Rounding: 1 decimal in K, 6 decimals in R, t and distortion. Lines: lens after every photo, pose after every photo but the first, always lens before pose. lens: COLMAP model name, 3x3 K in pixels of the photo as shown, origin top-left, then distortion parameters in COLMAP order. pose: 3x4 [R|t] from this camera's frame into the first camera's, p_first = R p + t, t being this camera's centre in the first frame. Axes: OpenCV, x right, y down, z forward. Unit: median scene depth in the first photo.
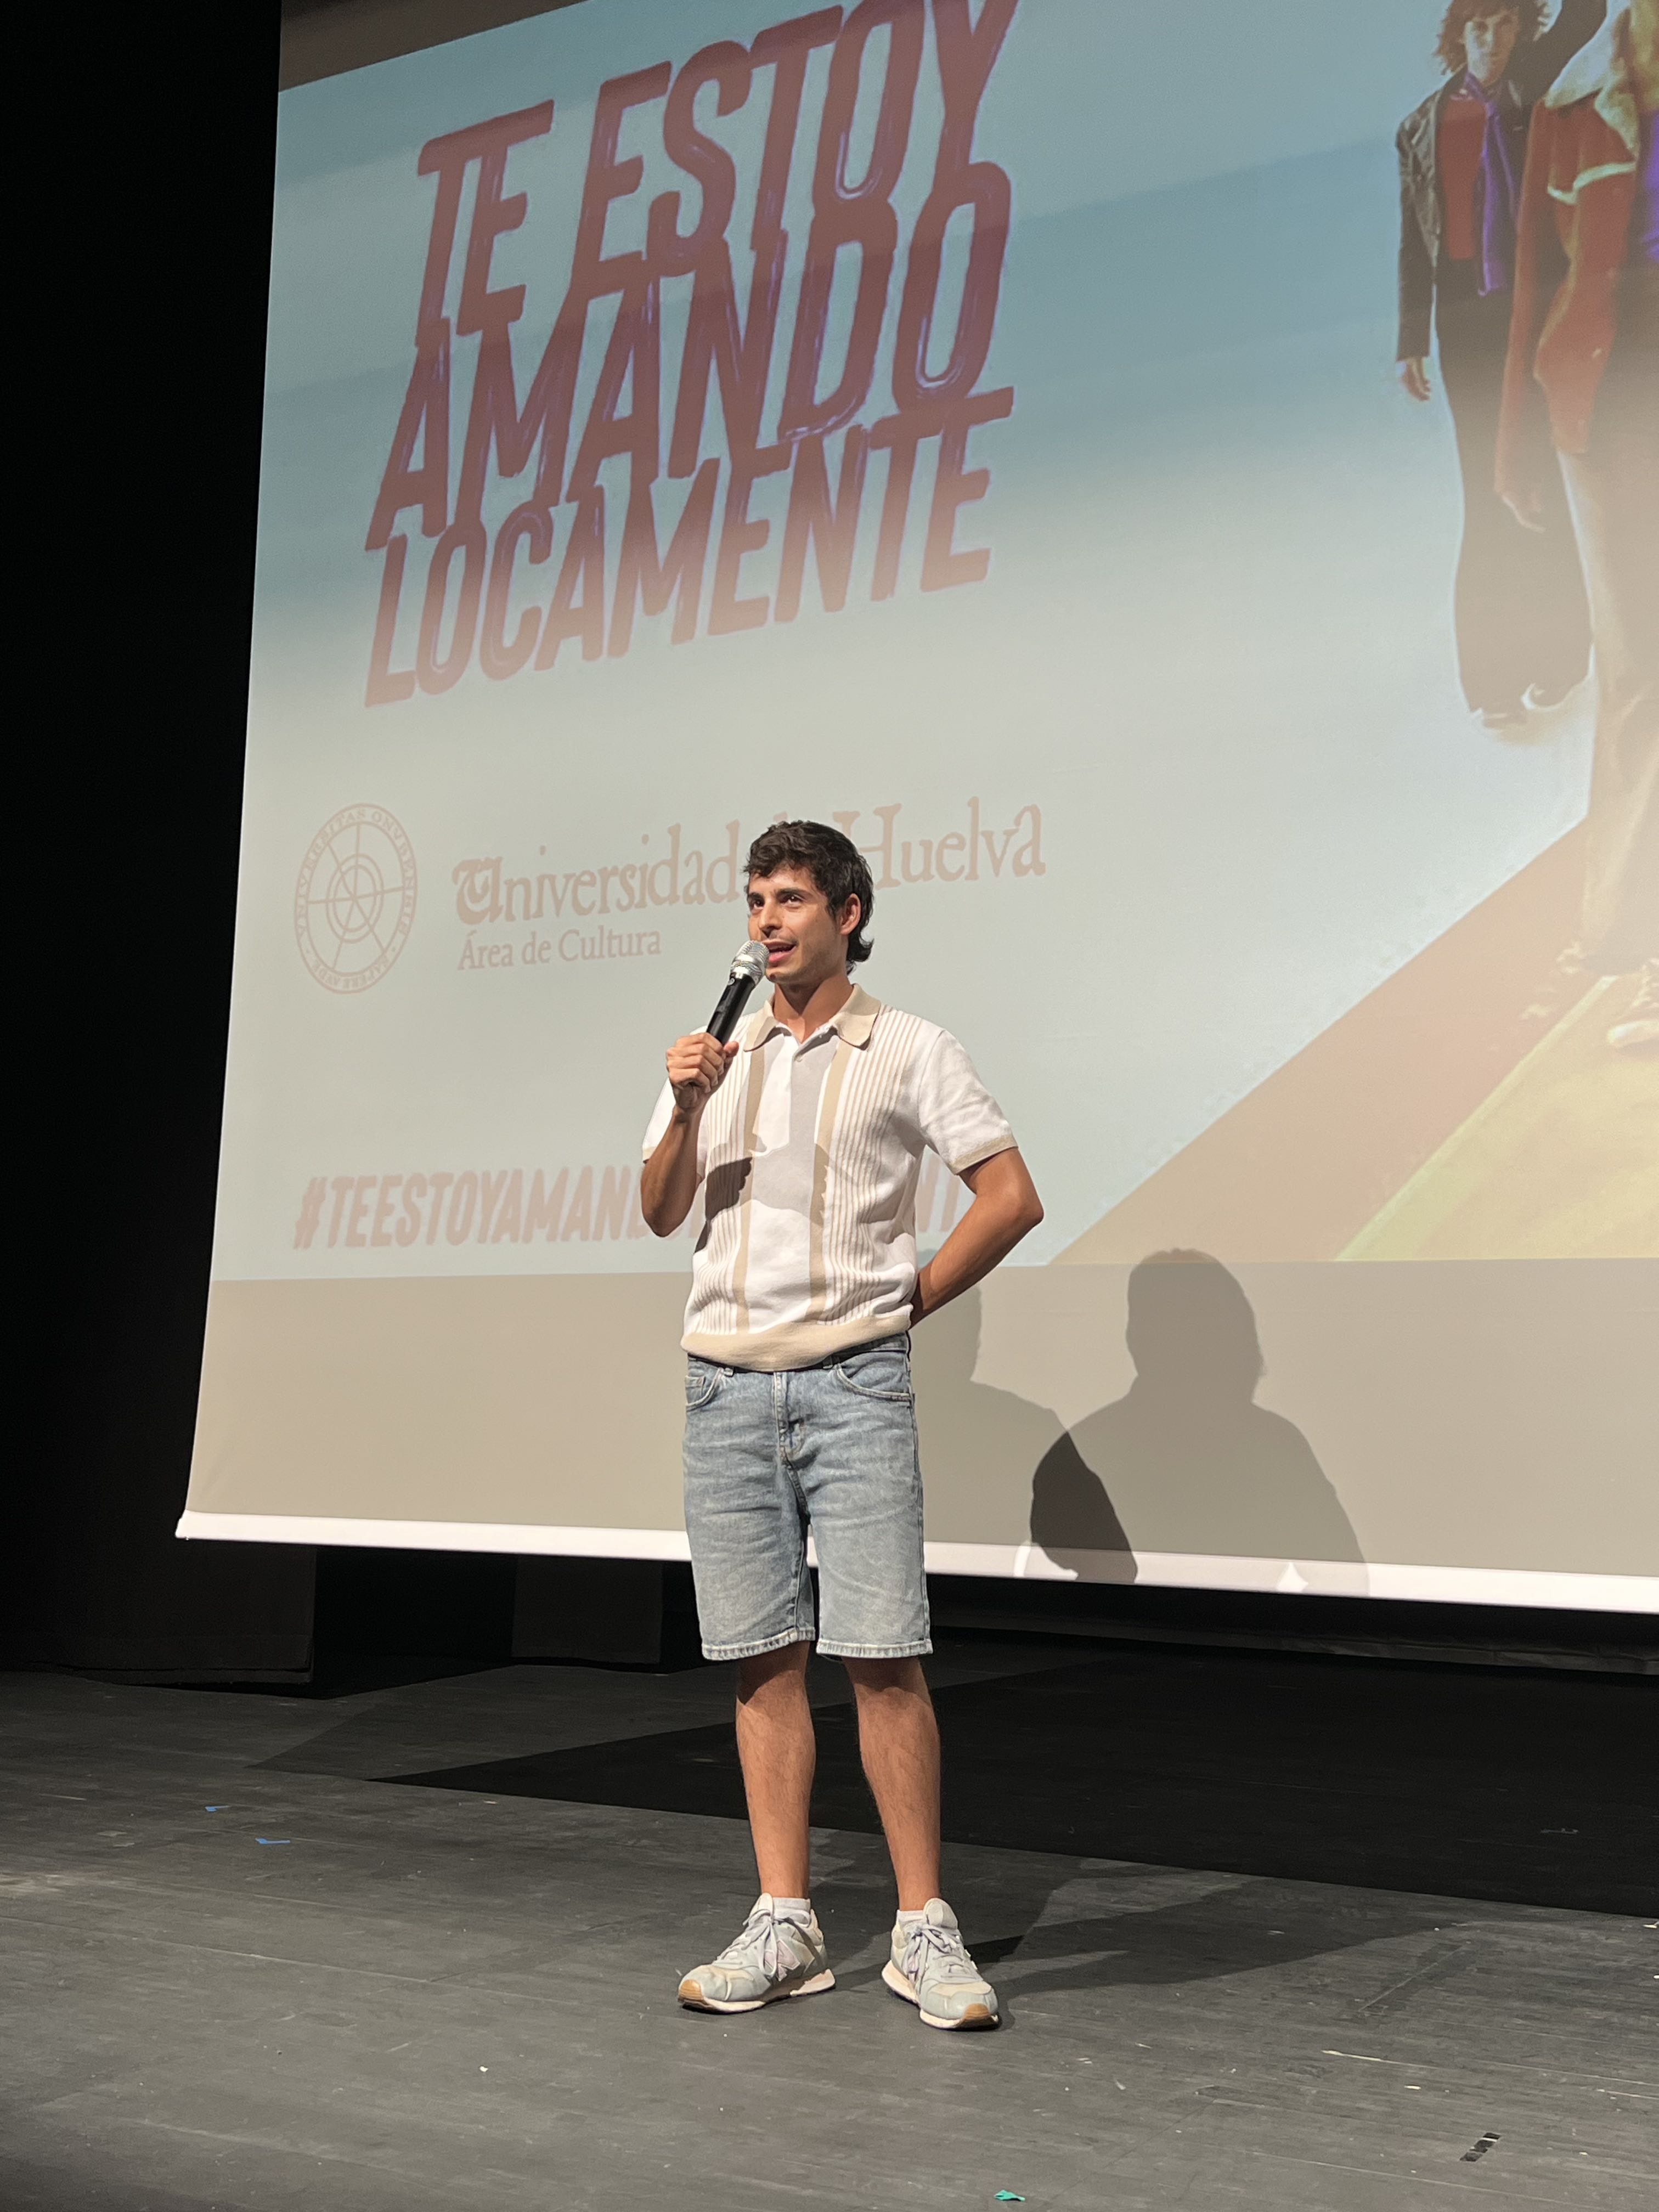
lens RADIAL K [[2587.8, 0, 837.5], [0, 2587.8, 1111.0], [0, 0, 1]] dist [0.052217, 0.000000]
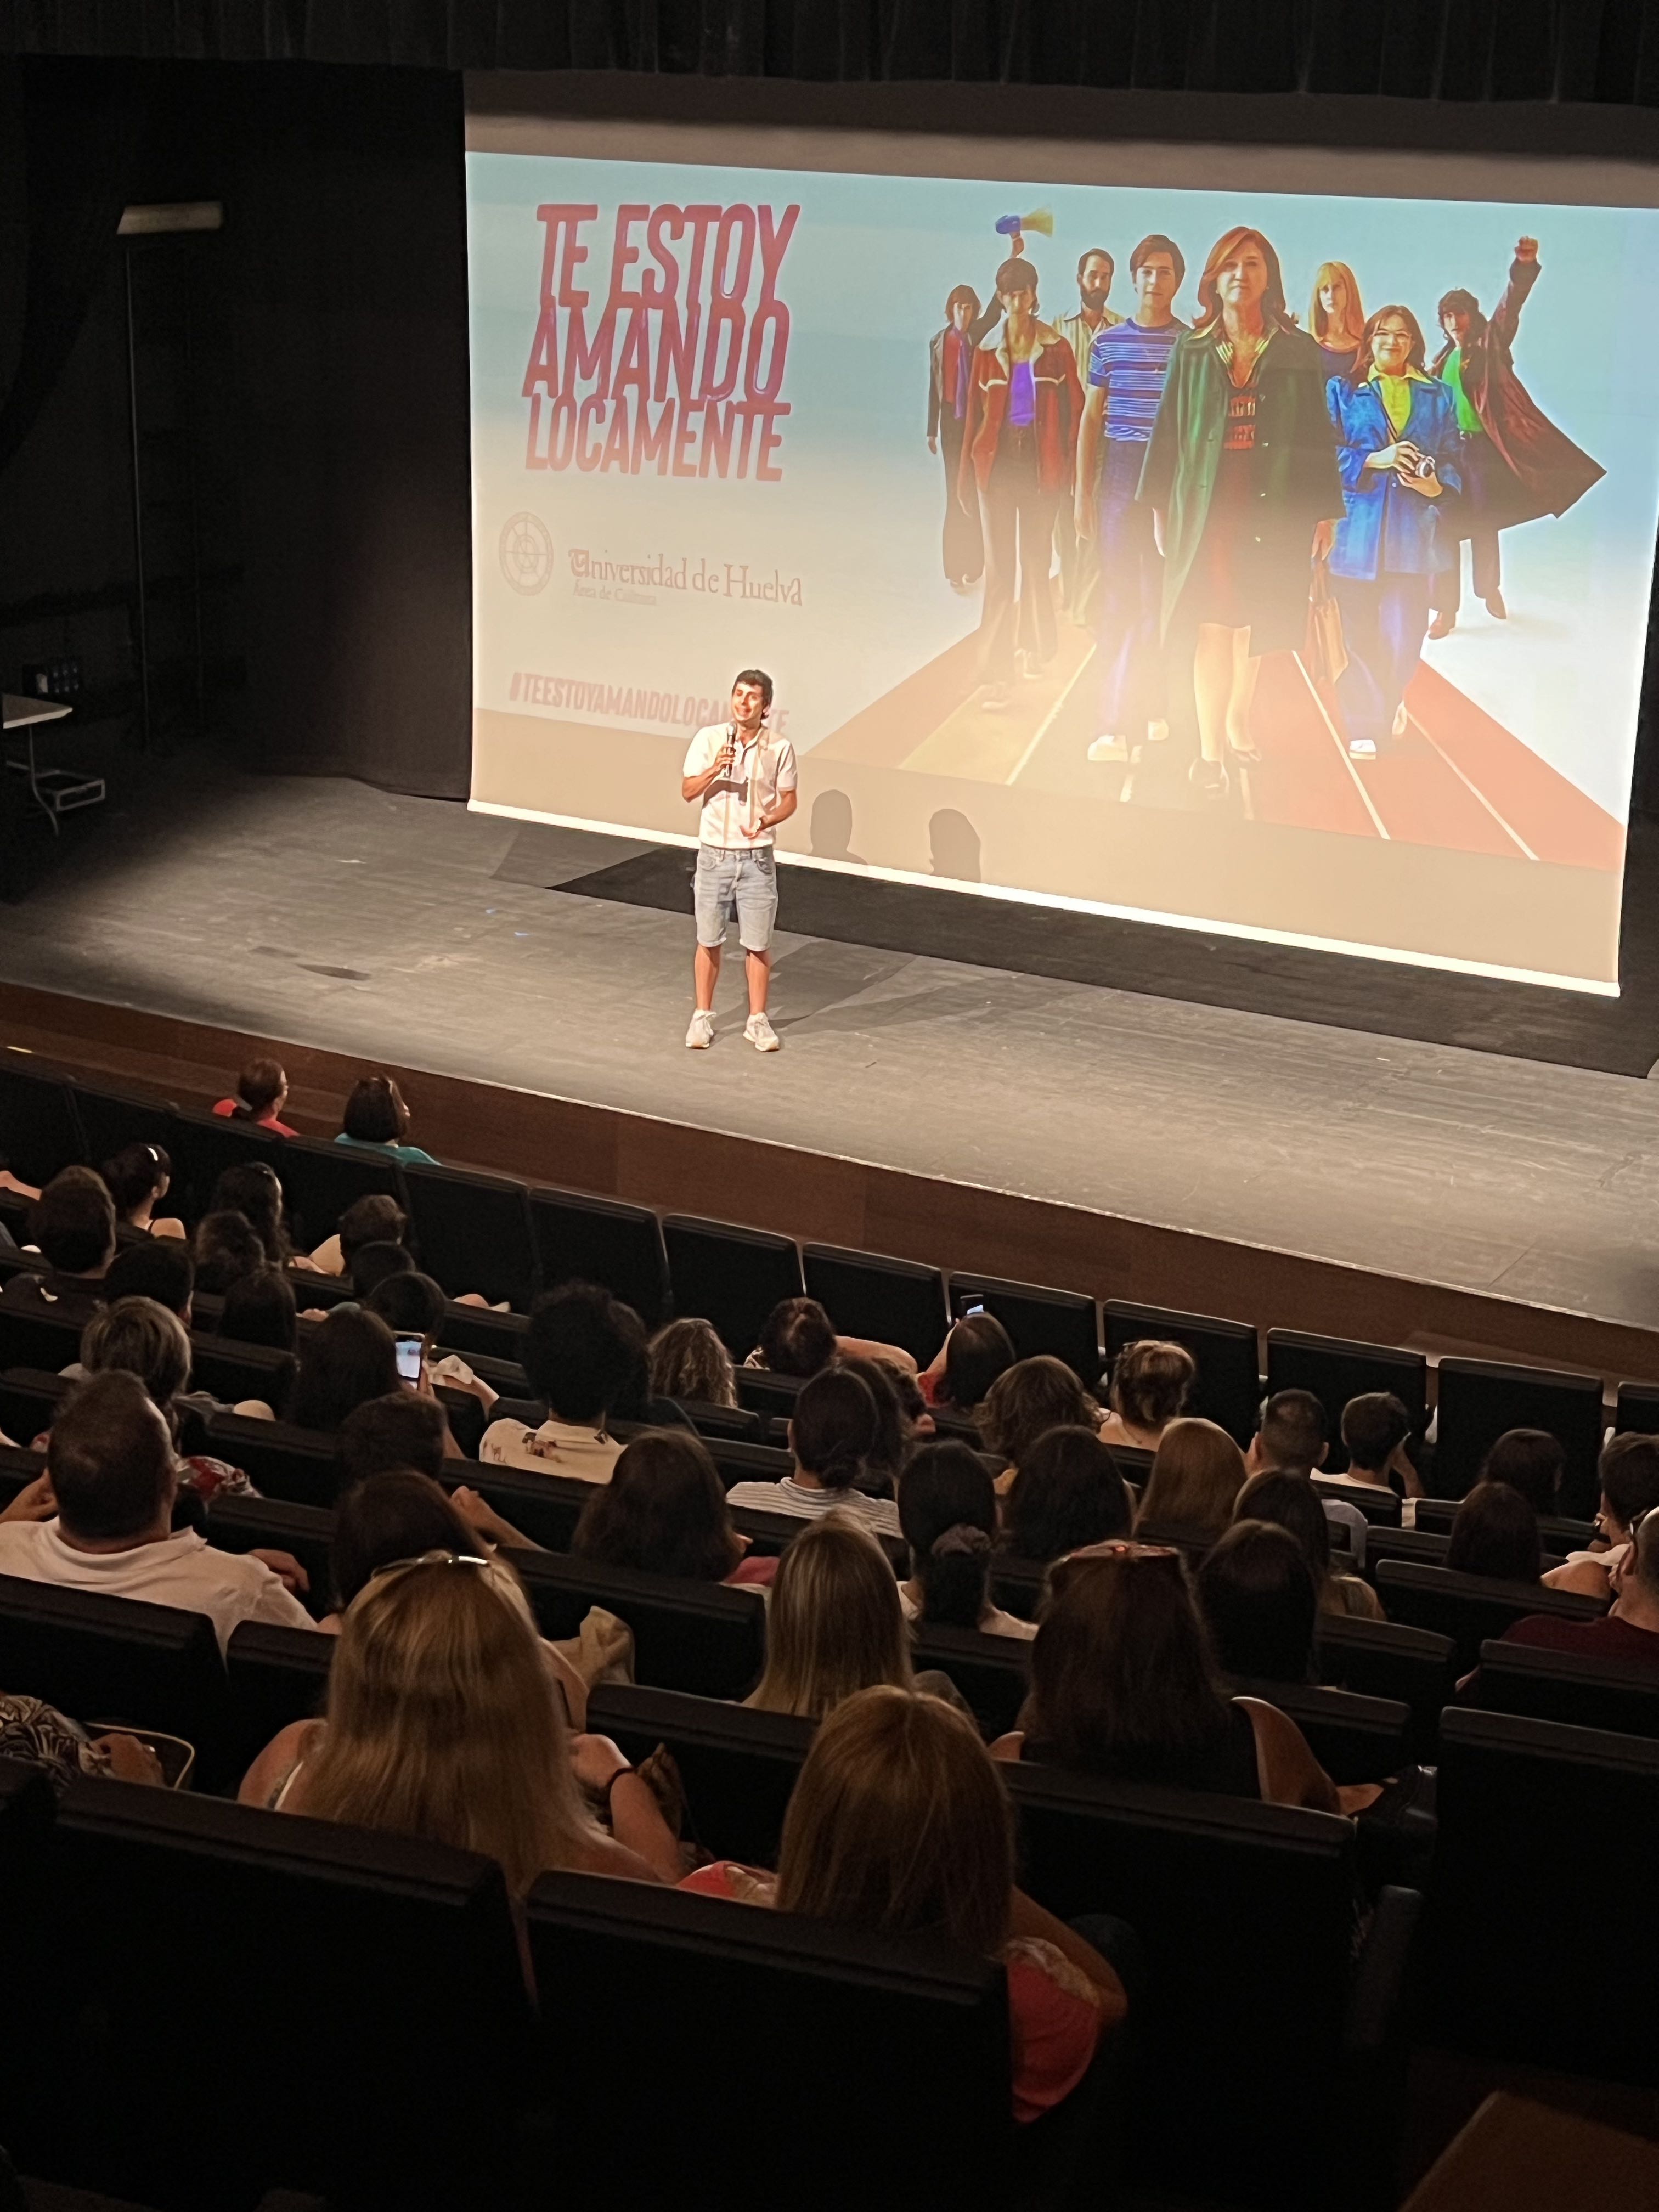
lens RADIAL K [[3292.9, 0, 821.7], [0, 3292.9, 1183.6], [0, 0, 1]] dist [0.060226, 0.000000]
pose [[0.999681, 0.005393, -0.024687, 0.166228], [0.006390, 0.891245, 0.453477, -0.970083], [0.024448, -0.453490, 0.890926, -2.007025]]
